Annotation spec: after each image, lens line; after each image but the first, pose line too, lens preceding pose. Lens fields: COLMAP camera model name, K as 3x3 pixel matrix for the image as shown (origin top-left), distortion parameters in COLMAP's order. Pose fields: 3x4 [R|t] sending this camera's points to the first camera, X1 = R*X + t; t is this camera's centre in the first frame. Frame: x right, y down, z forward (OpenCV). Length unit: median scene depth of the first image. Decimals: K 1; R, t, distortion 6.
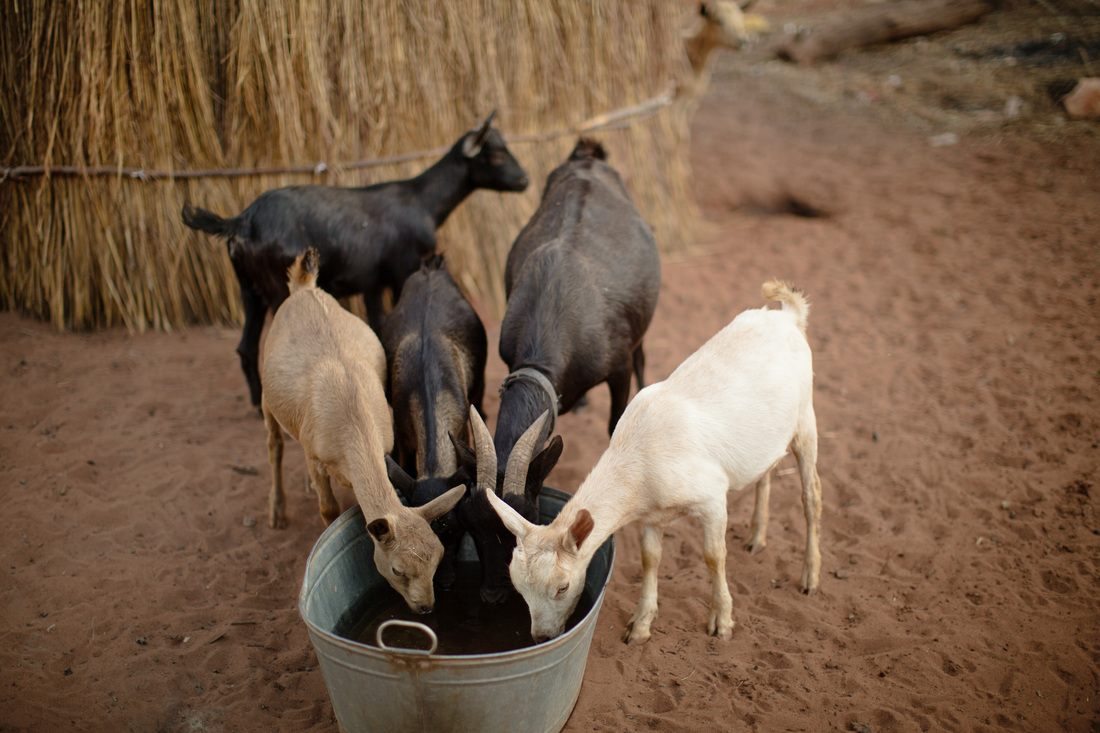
lens RADIAL K [[1597.9, 0, 546.4], [0, 1597.9, 349.4], [0, 0, 1]] dist [-0.186922, 0.402742]
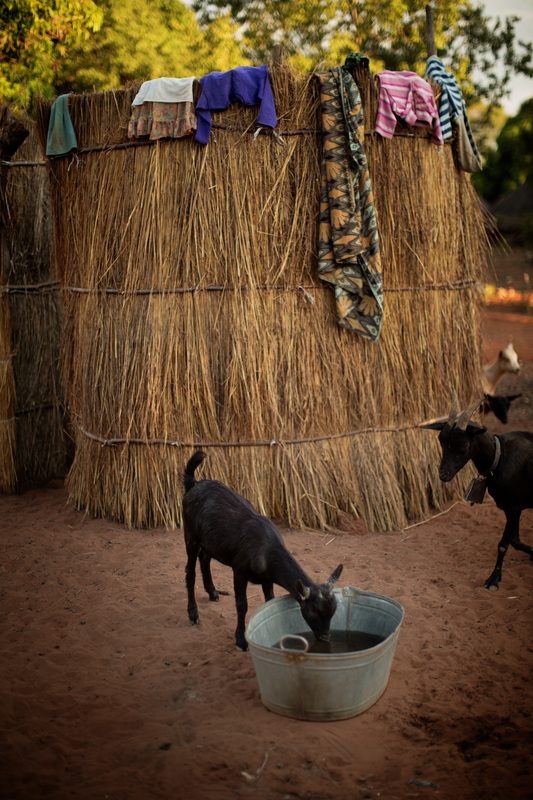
lens RADIAL K [[1162.1, 0, 285.2], [0, 1162.1, 400.9], [0, 0, 1]] dist [-0.186922, 0.402742]
pose [[0.988531, 0.005423, -0.150921, 0.078159], [-0.033084, 0.982855, -0.181387, 0.085602], [0.147350, 0.184300, 0.971762, -0.328991]]
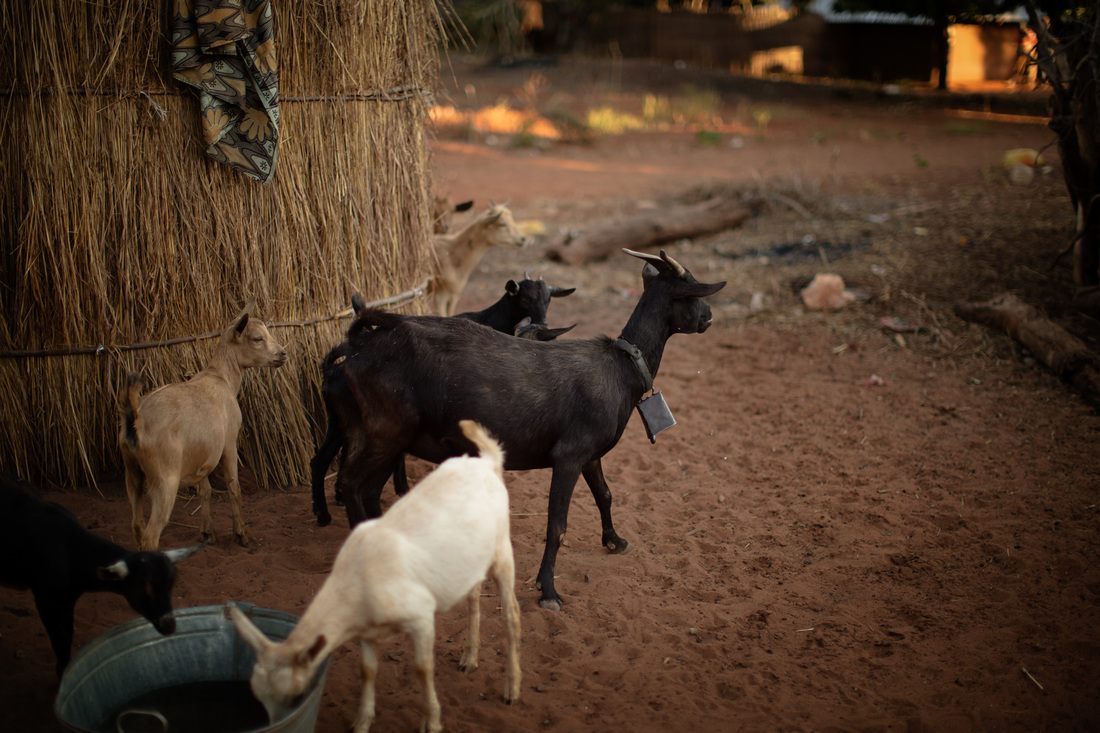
lens RADIAL K [[1597.9, 0, 546.4], [0, 1597.9, 349.4], [0, 0, 1]] dist [-0.186922, 0.402742]
pose [[0.994023, -0.004287, 0.109090, 0.051689], [0.018421, 0.991488, -0.128889, 0.036742], [-0.107609, 0.130128, 0.985640, -0.137231]]
